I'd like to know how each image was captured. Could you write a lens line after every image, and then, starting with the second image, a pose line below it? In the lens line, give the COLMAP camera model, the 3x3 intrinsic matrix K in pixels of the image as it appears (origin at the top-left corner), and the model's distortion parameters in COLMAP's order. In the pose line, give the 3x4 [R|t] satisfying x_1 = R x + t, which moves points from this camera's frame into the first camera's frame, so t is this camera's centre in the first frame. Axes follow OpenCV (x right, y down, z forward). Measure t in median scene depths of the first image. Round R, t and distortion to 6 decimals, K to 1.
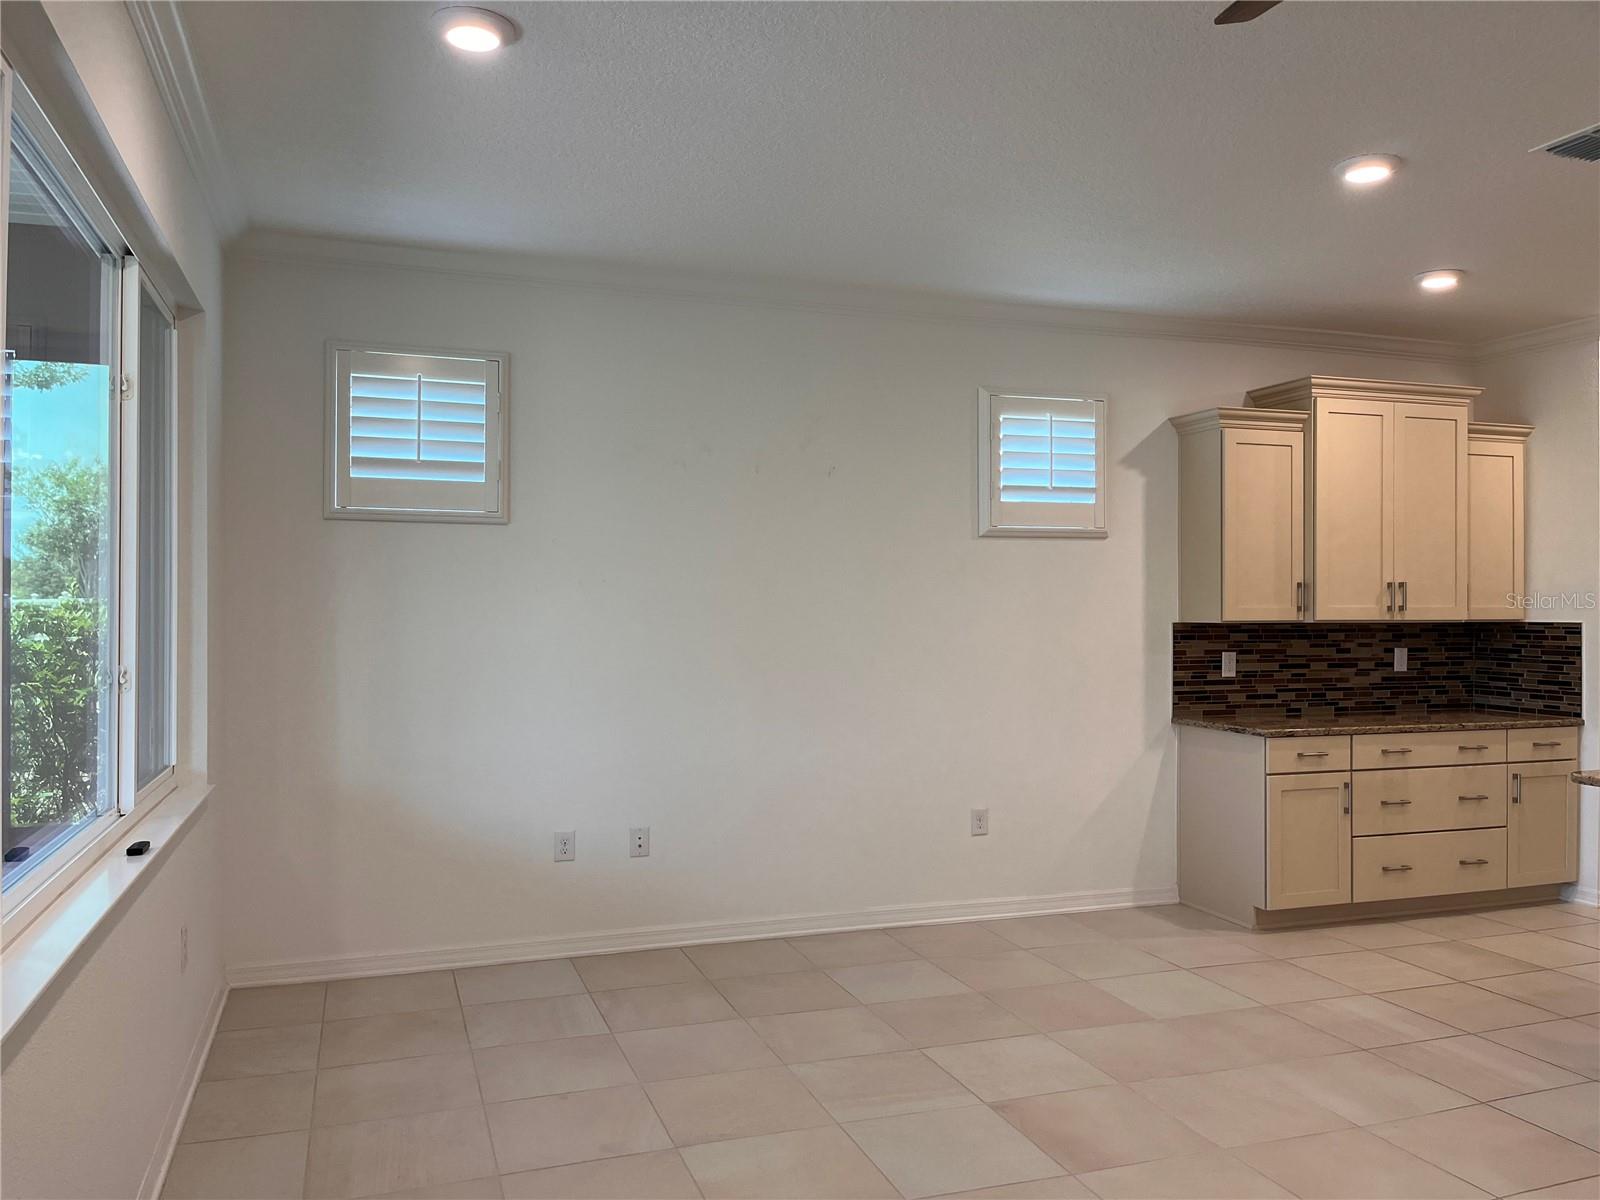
lens RADIAL K [[1214.2, 0, 795.5], [0, 1214.2, 604.2], [0, 0, 1]] dist [0.072470, -0.089451]
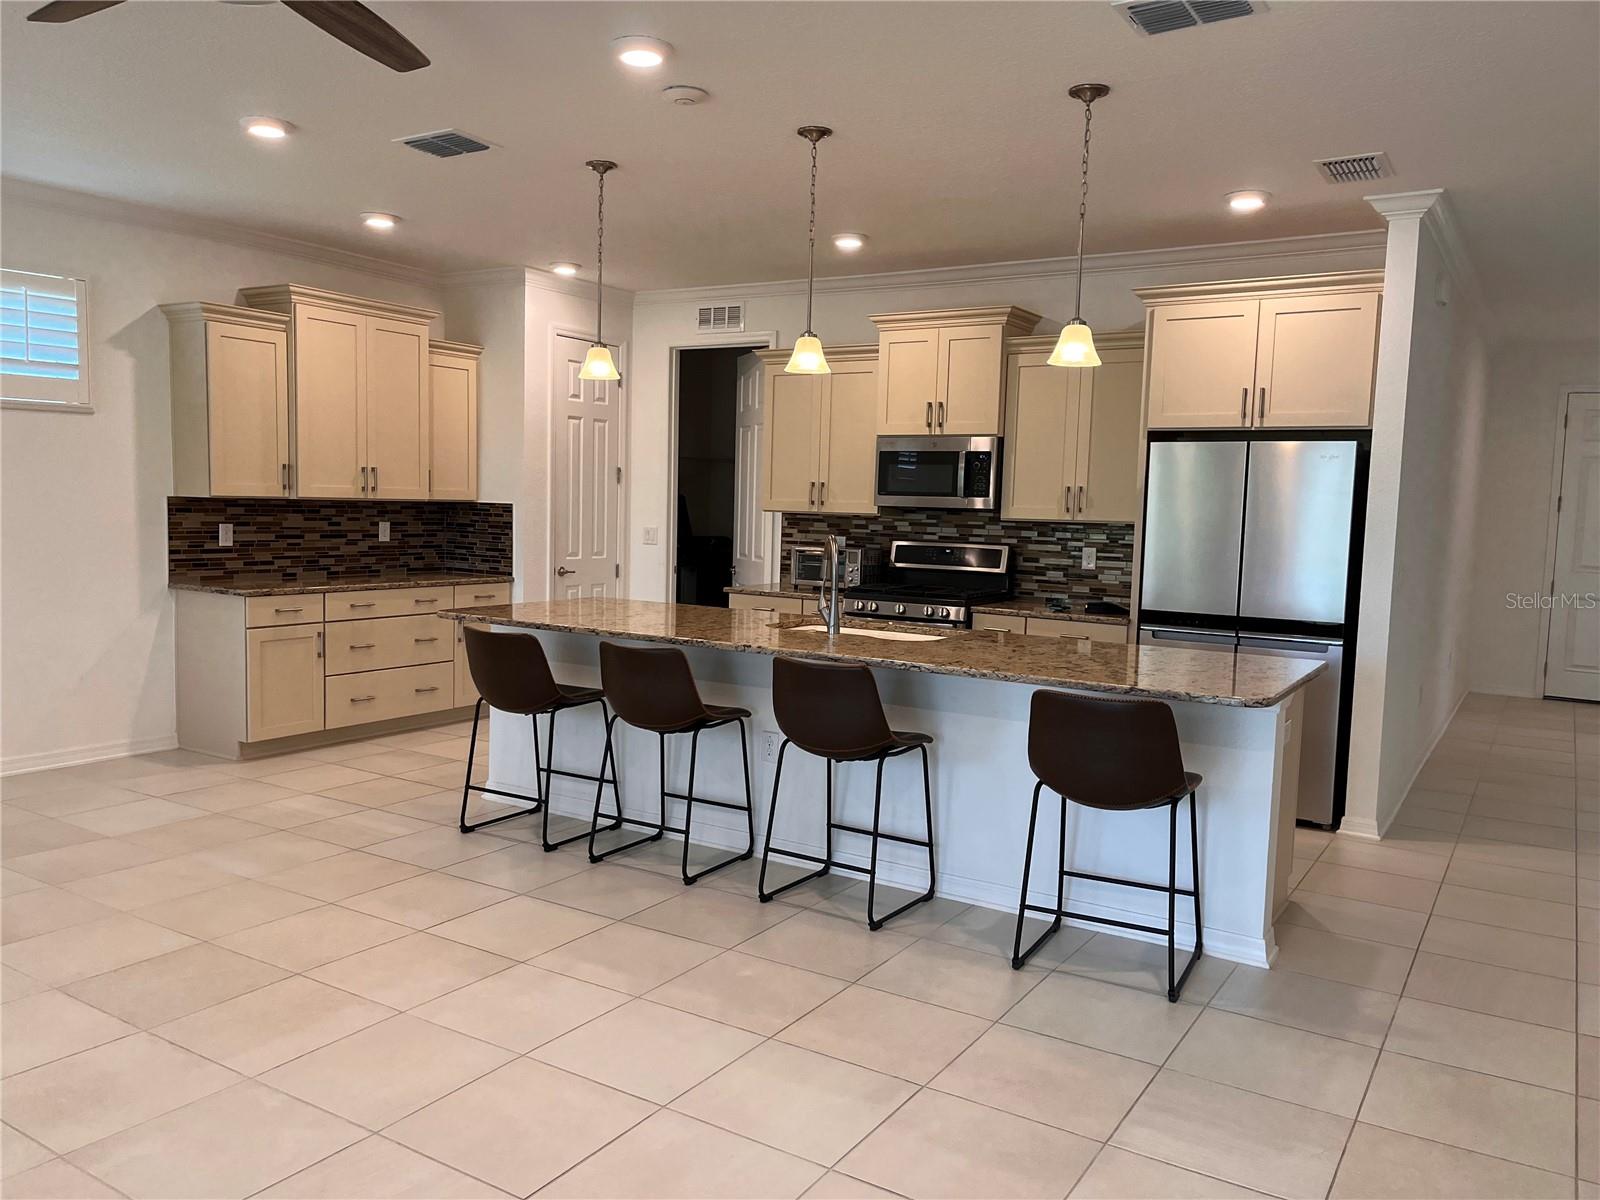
lens RADIAL K [[1214.2, 0, 787.9], [0, 1214.2, 612.3], [0, 0, 1]] dist [0.072470, -0.089451]
pose [[0.785309, -0.036795, 0.618009, 0.060404], [-0.028744, 0.994989, 0.095765, -0.002890], [-0.618436, -0.092969, 0.780316, -0.206881]]
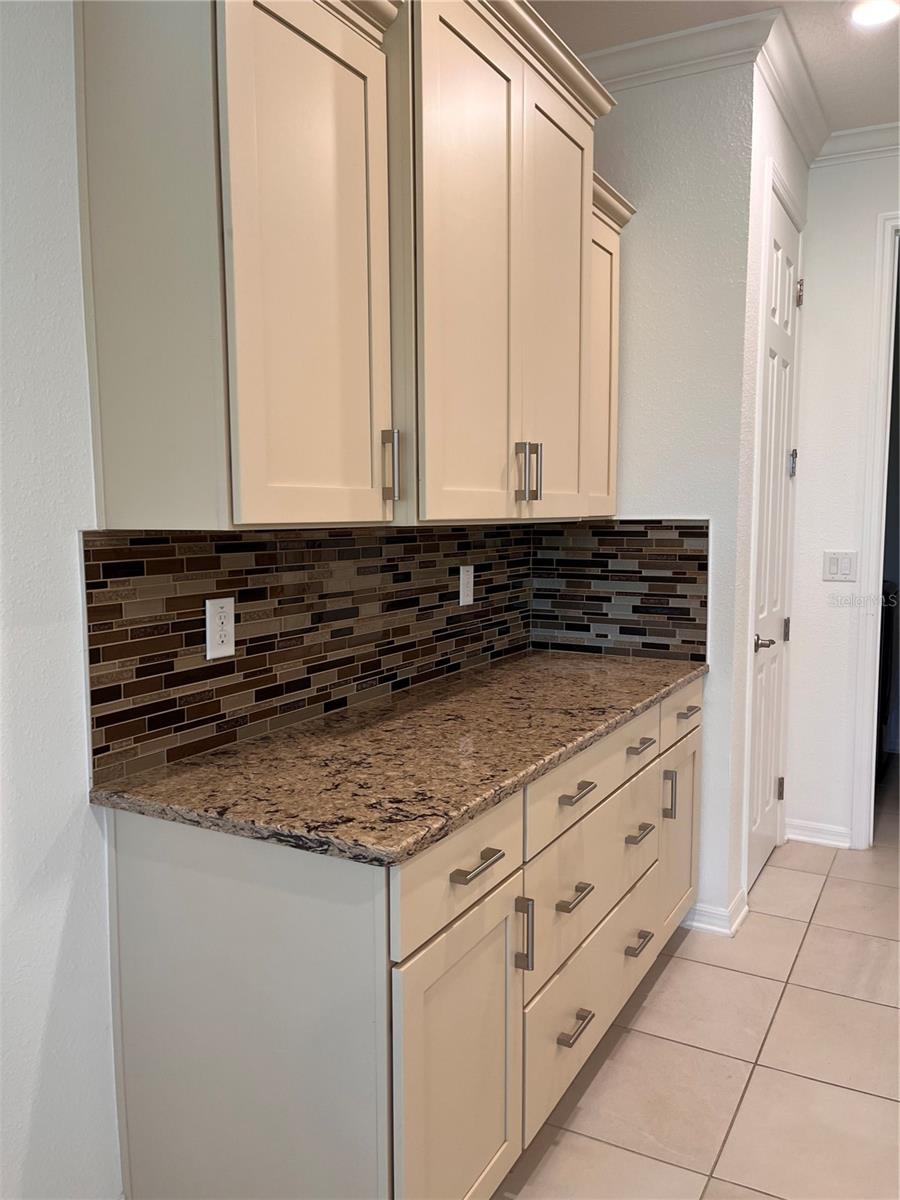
lens RADIAL K [[910.6, 0, 459.7], [0, 910.6, 612.4], [0, 0, 1]] dist [0.072470, -0.089451]
pose [[0.744658, -0.077327, 0.662951, 0.208858], [0.003468, 0.993701, 0.112011, 0.009054], [-0.667437, -0.081110, 0.740236, 0.717714]]
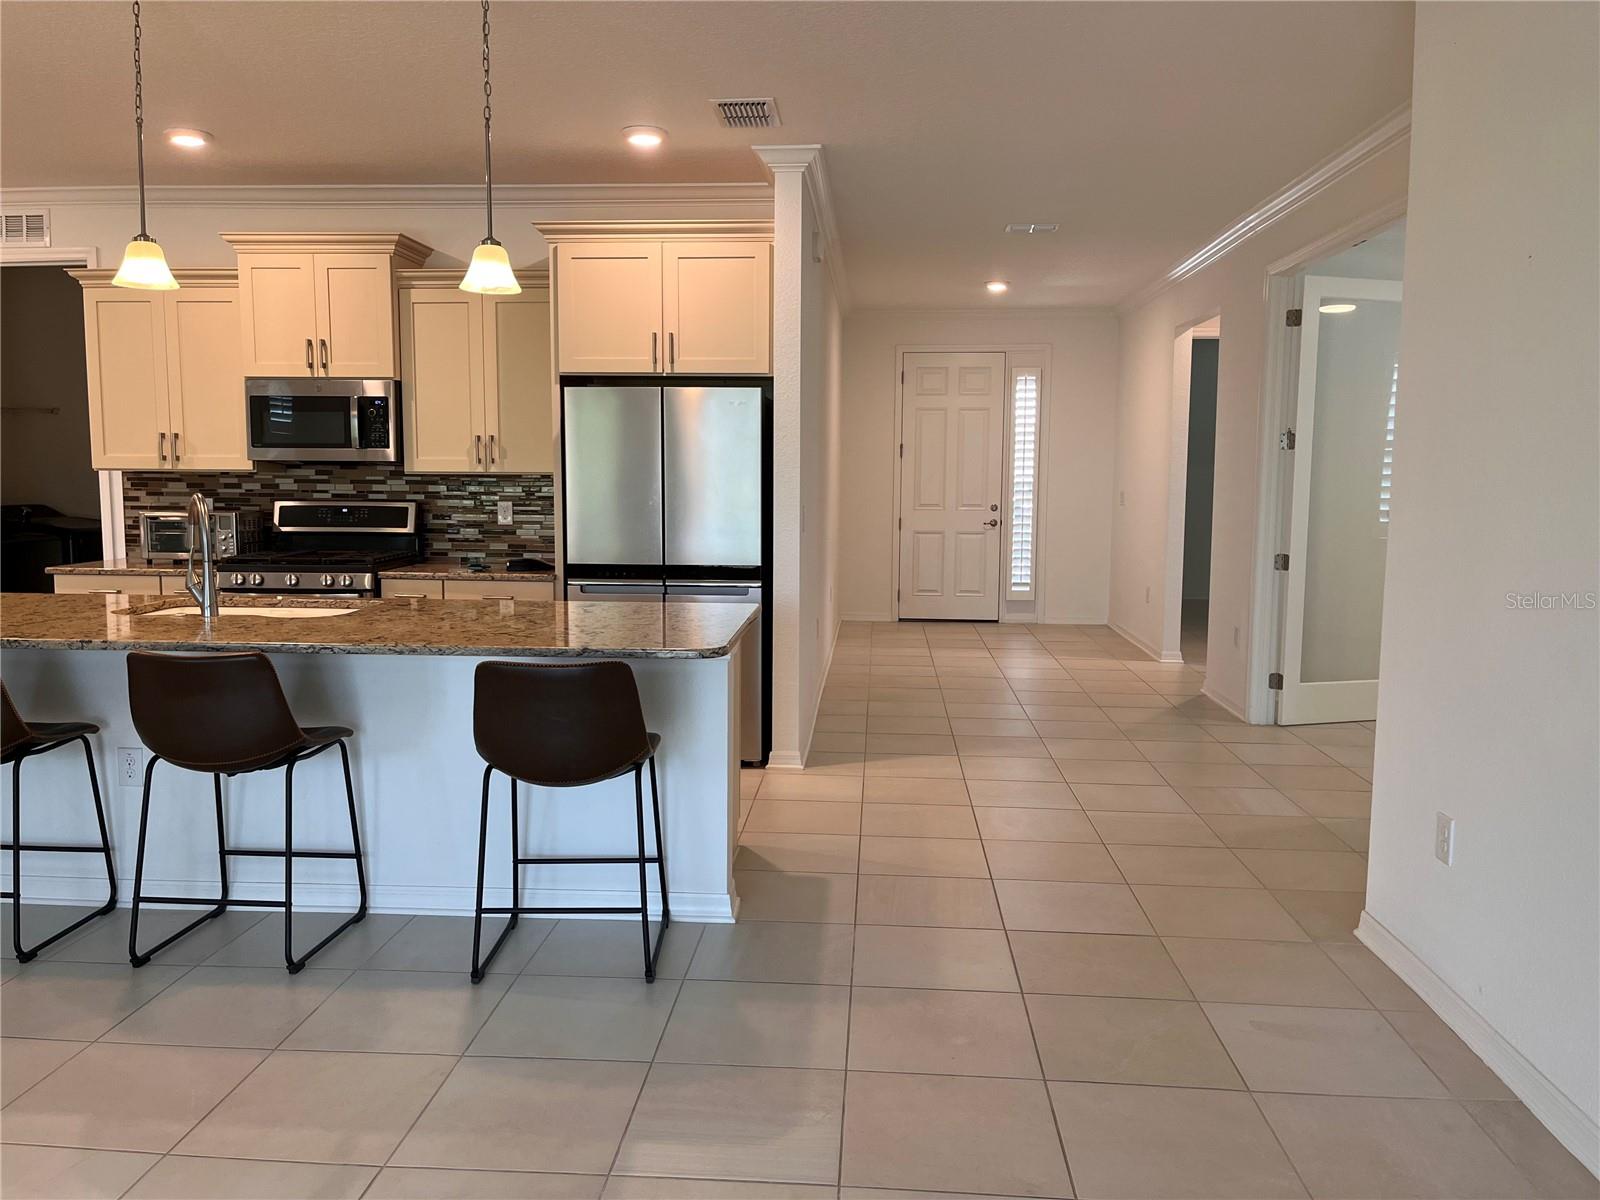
lens RADIAL K [[1214.2, 0, 793.6], [0, 1214.2, 590.9], [0, 0, 1]] dist [0.072470, -0.089451]
pose [[0.397504, -0.091348, 0.913042, 0.106711], [-0.007875, 0.994656, 0.102942, 0.004080], [-0.917567, -0.048110, 0.394660, -0.143318]]
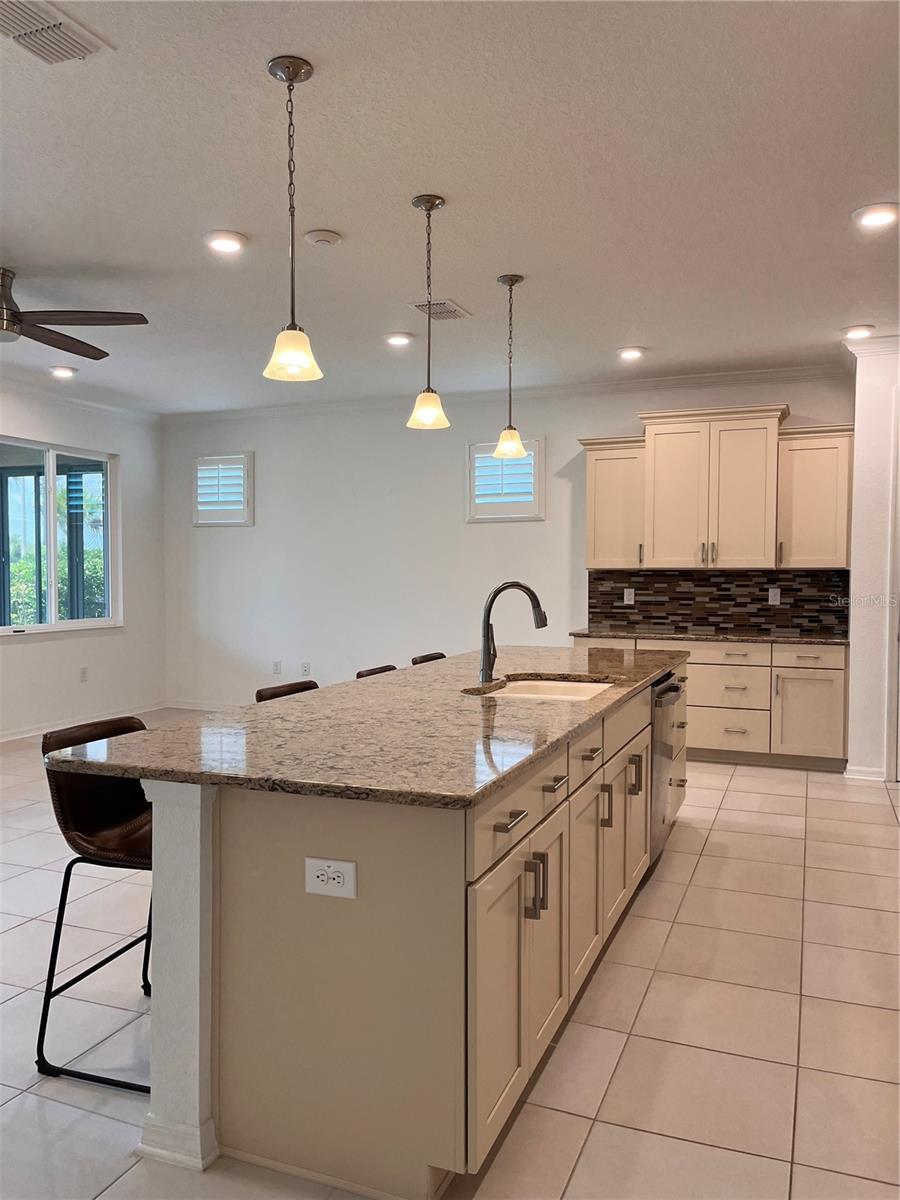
lens RADIAL K [[910.6, 0, 439.6], [0, 910.6, 602.6], [0, 0, 1]] dist [0.072470, -0.089451]
pose [[0.748246, 0.023066, -0.663020, 0.965055], [-0.000131, 0.999401, 0.034621, 0.016330], [0.663422, -0.025818, 0.747800, -0.054882]]
